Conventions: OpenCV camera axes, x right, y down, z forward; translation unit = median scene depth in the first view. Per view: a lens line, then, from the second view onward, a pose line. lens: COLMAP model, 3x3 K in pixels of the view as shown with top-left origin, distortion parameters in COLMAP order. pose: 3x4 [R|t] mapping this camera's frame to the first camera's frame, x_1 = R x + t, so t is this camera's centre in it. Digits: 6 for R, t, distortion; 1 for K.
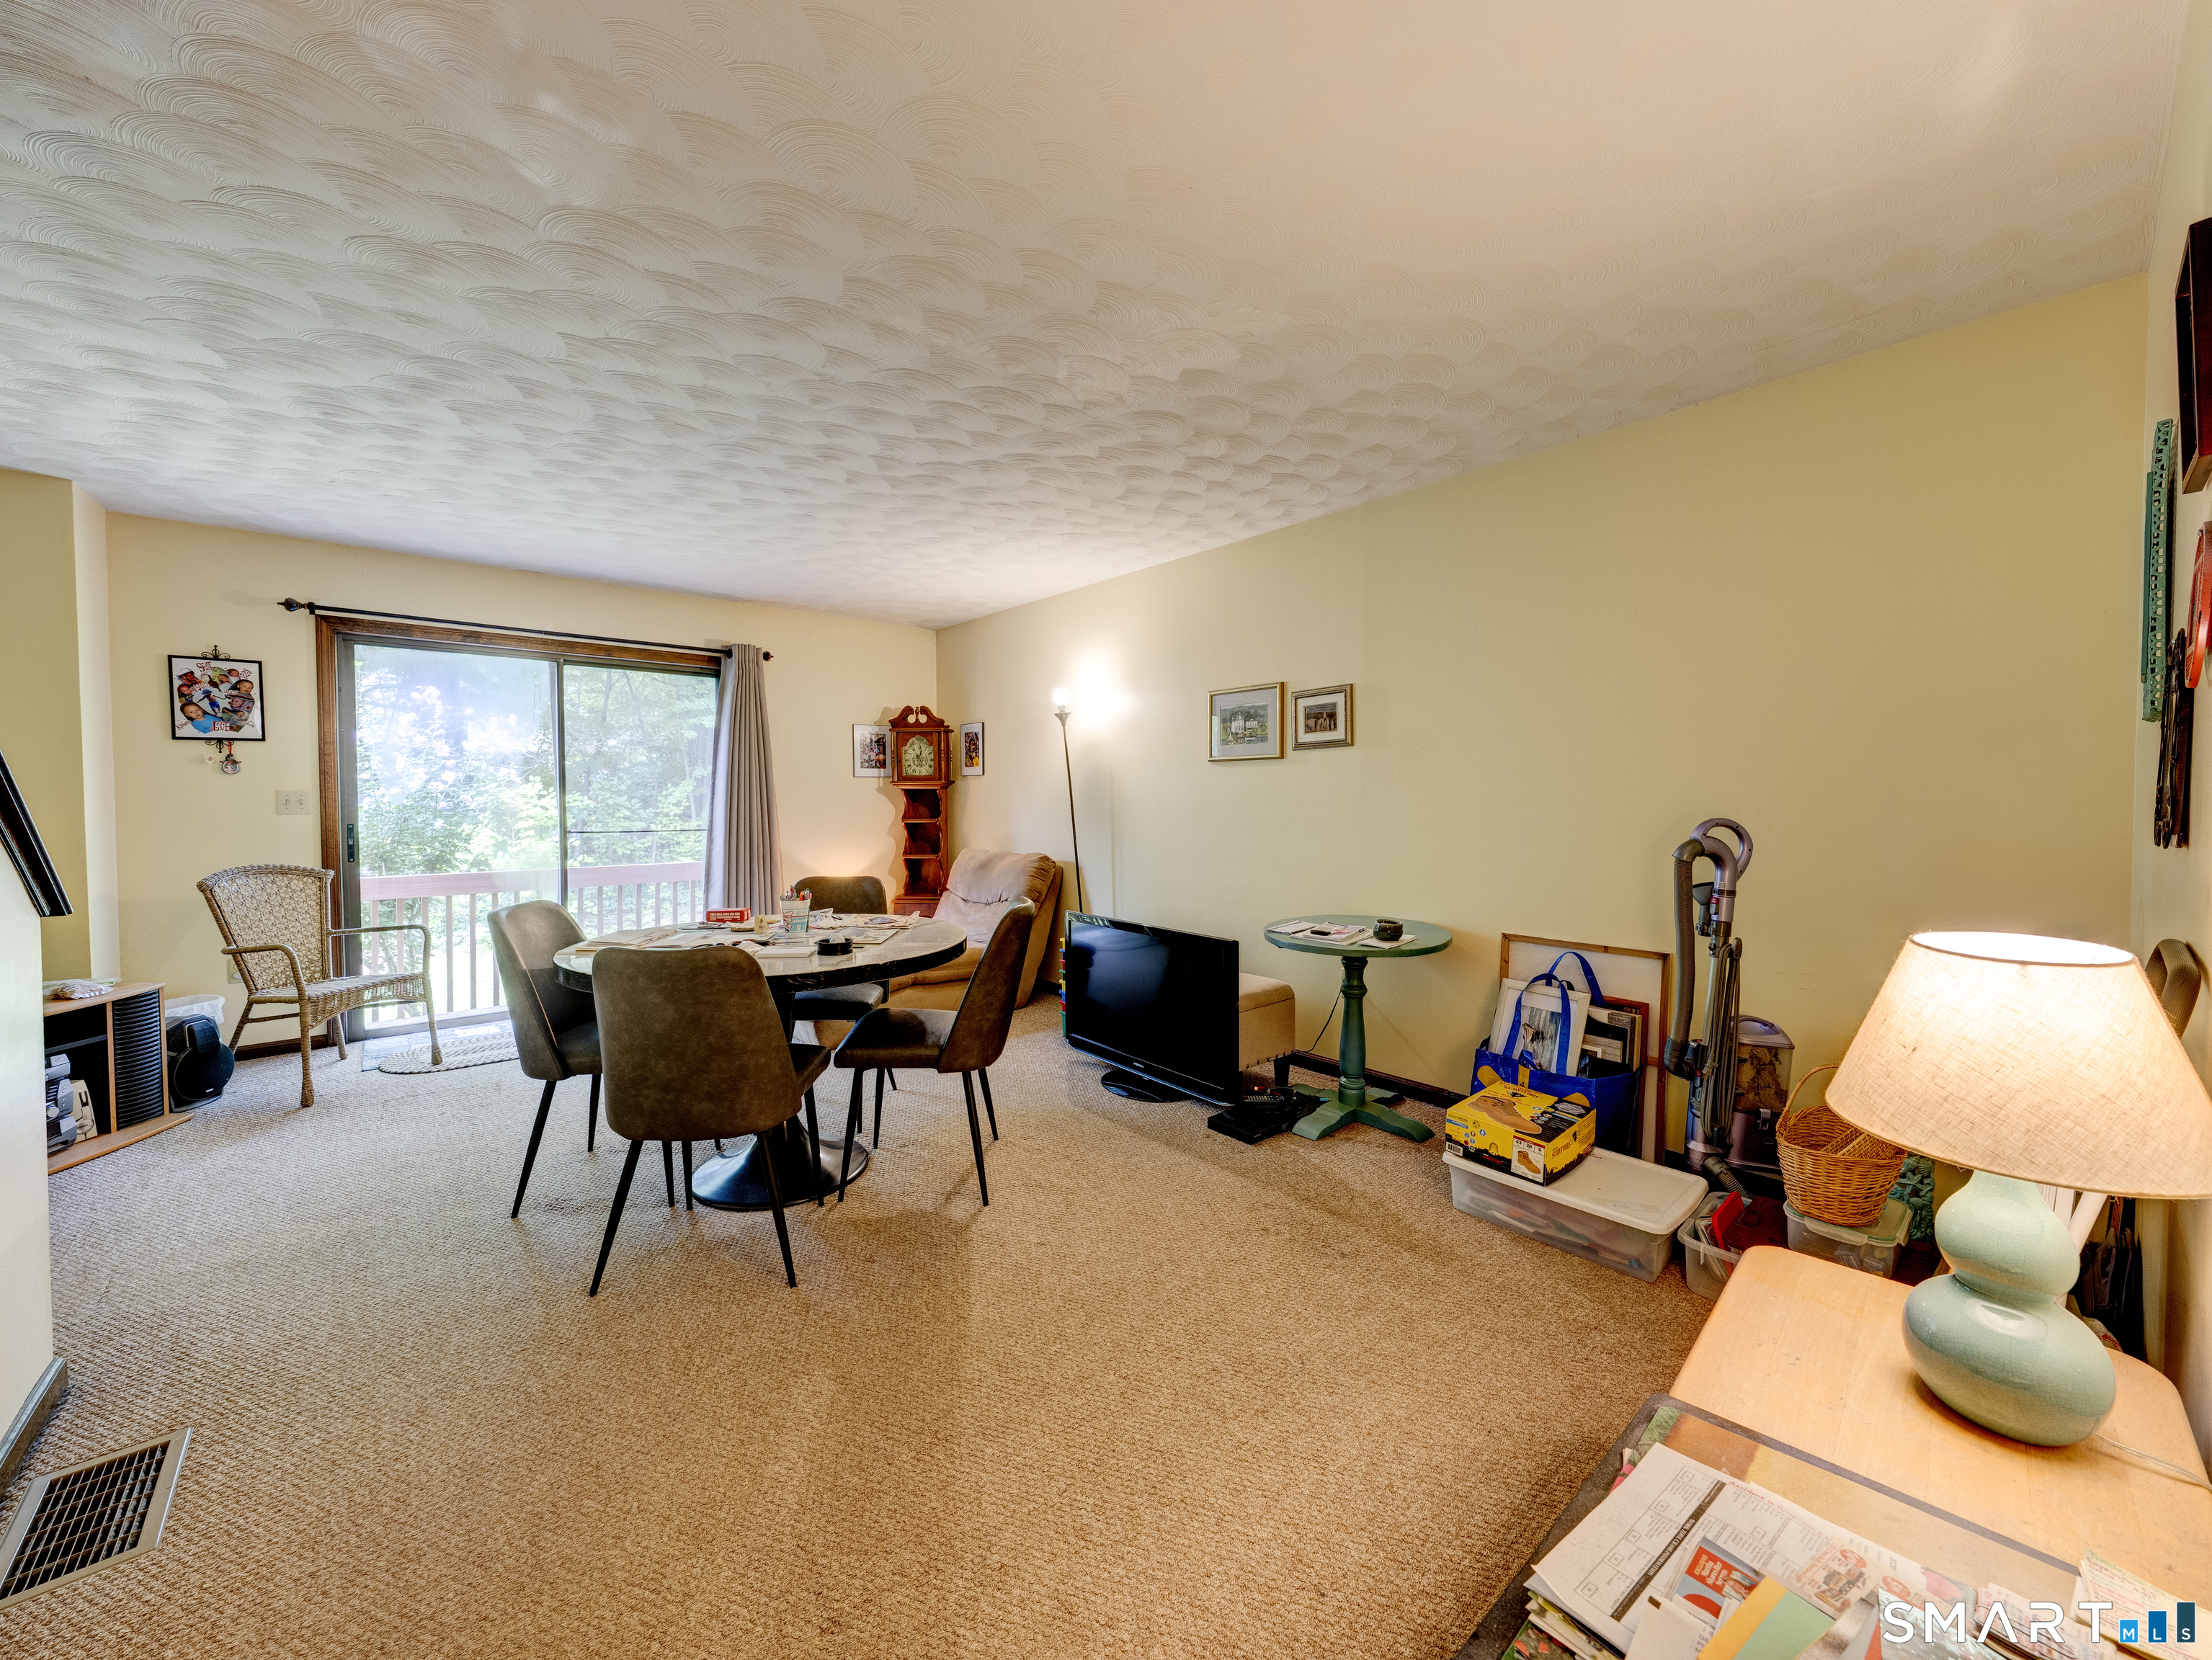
lens RADIAL K [[854.4, 0, 1106.0], [0, 854.4, 830.0], [0, 0, 1]] dist [-0.000371, -0.000007]
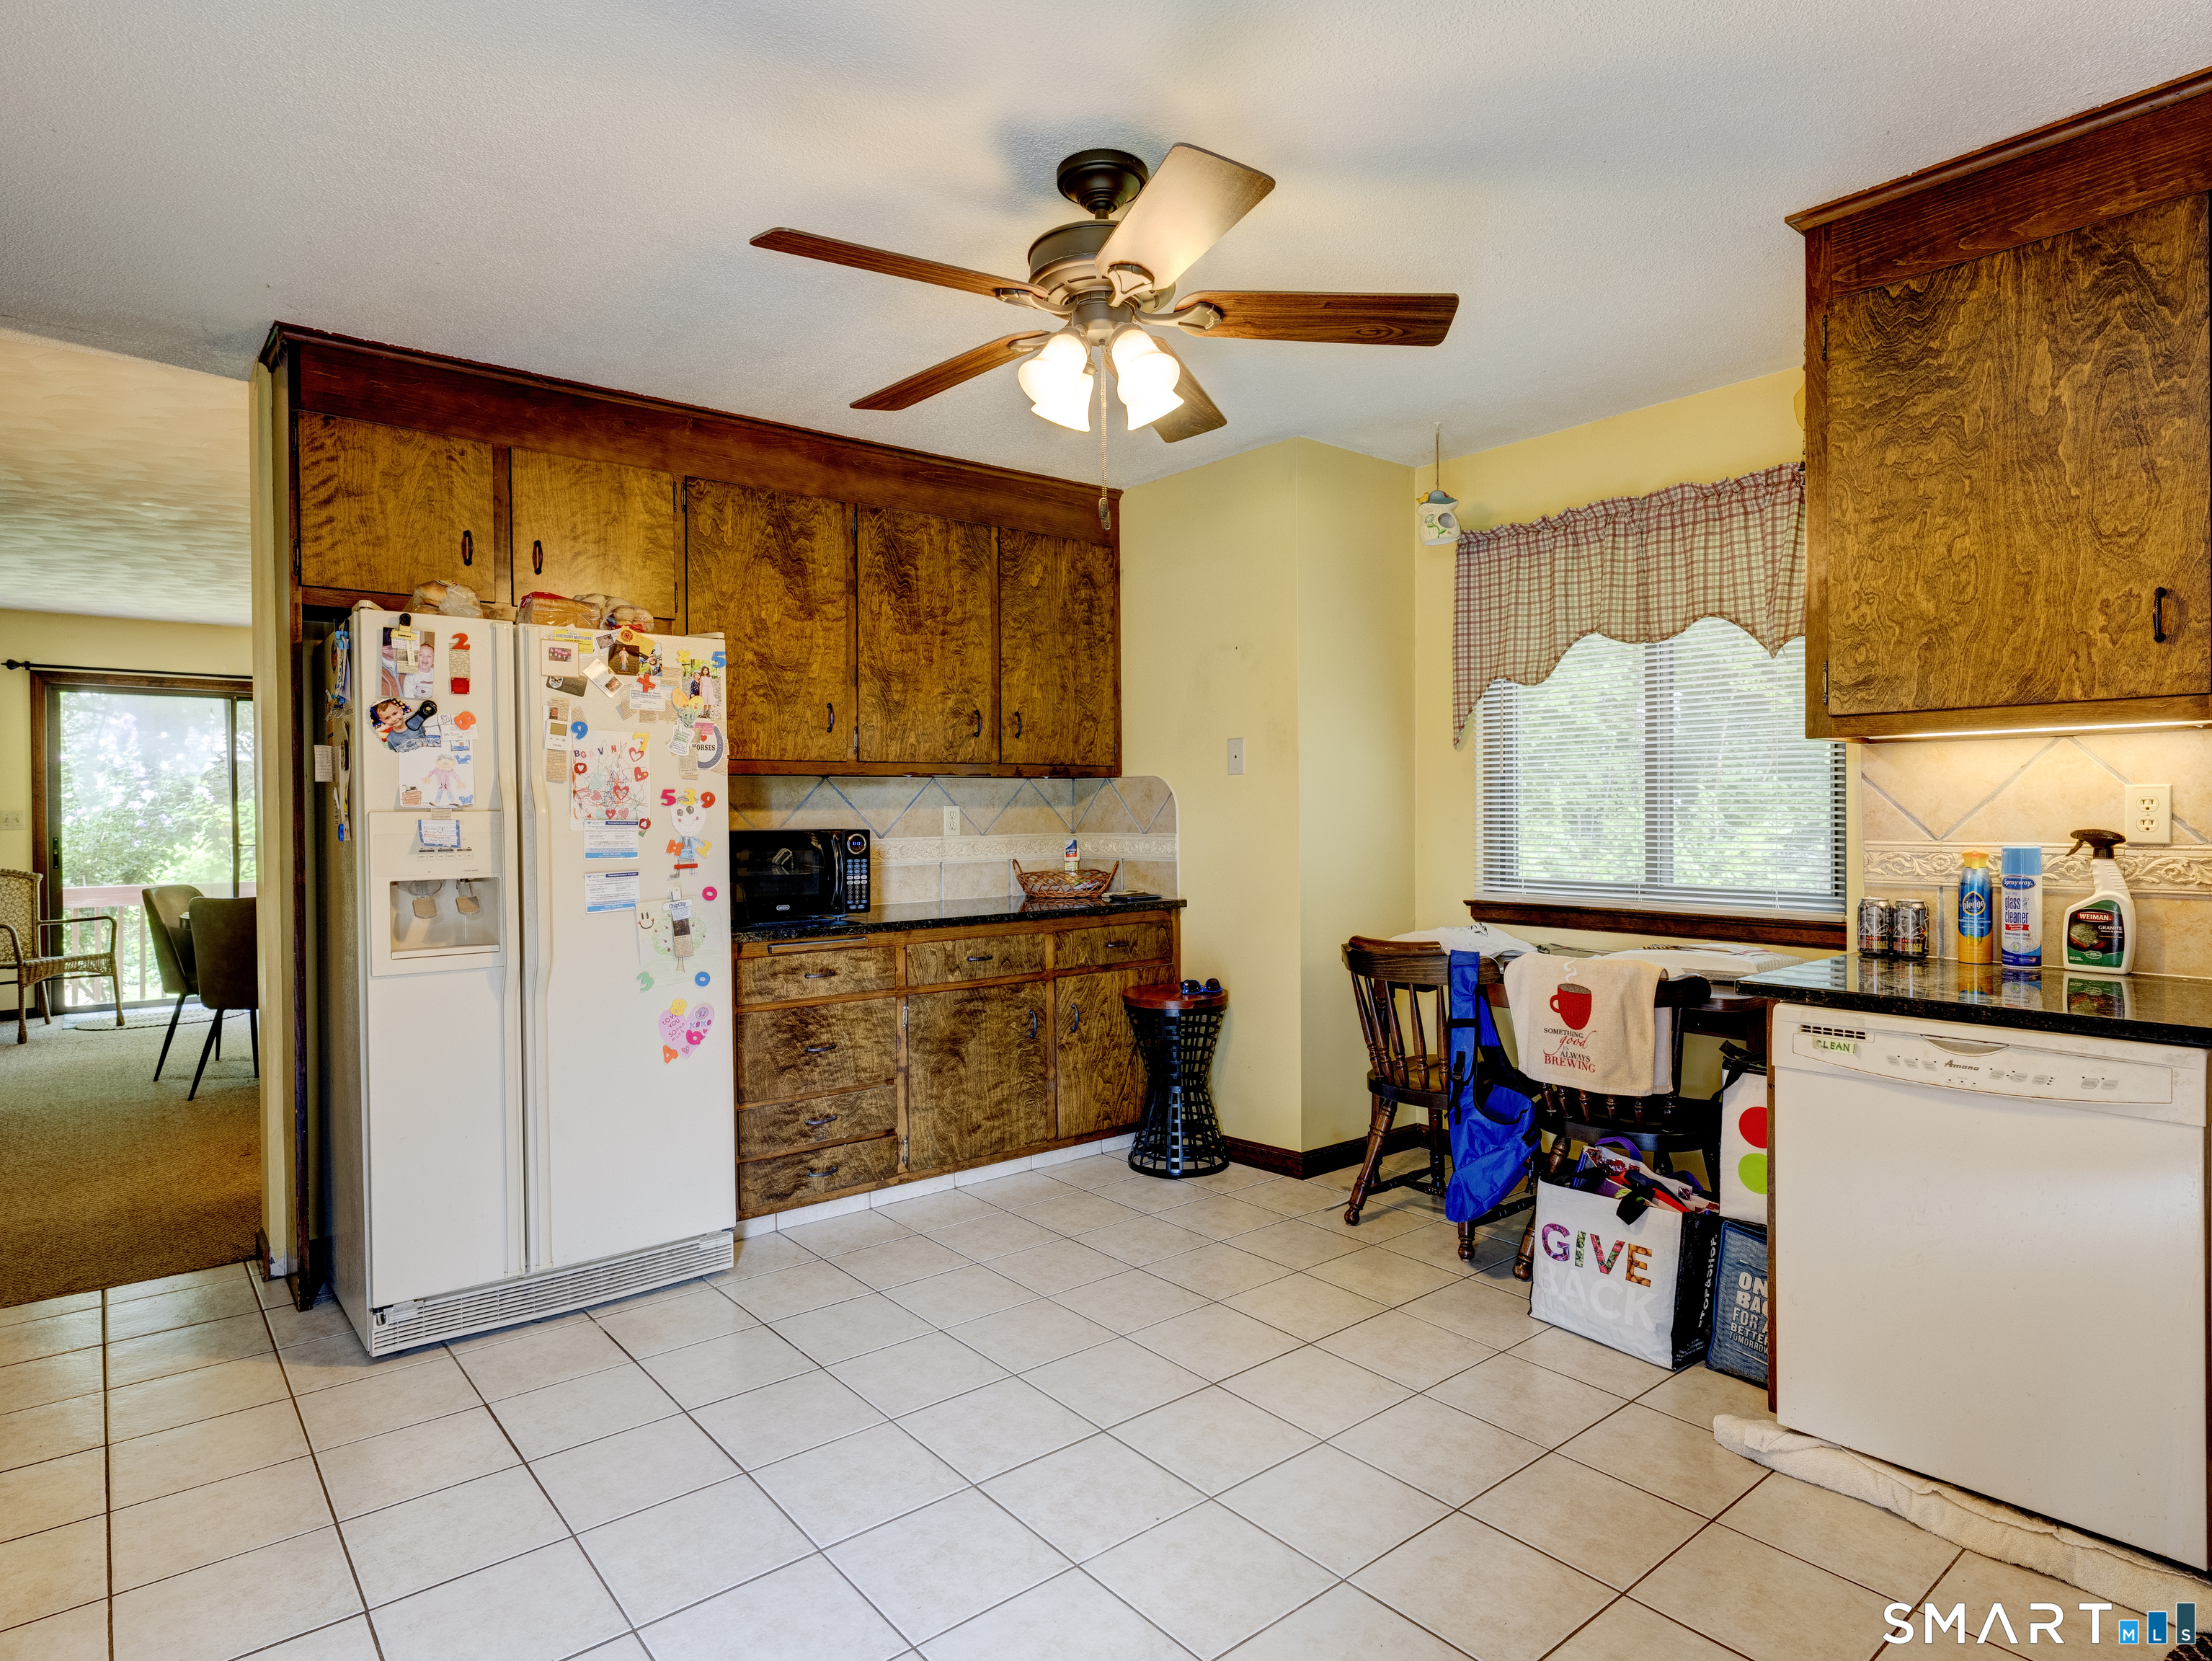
lens RADIAL K [[1243.9, 0, 1106.0], [0, 1243.9, 830.5], [0, 0, 1]] dist [-0.003893, -0.001715]
pose [[0.999807, -0.007295, -0.018265, 0.649916], [0.006926, 0.999773, -0.020159, 0.028744], [0.018407, 0.020028, 0.999630, -0.743679]]
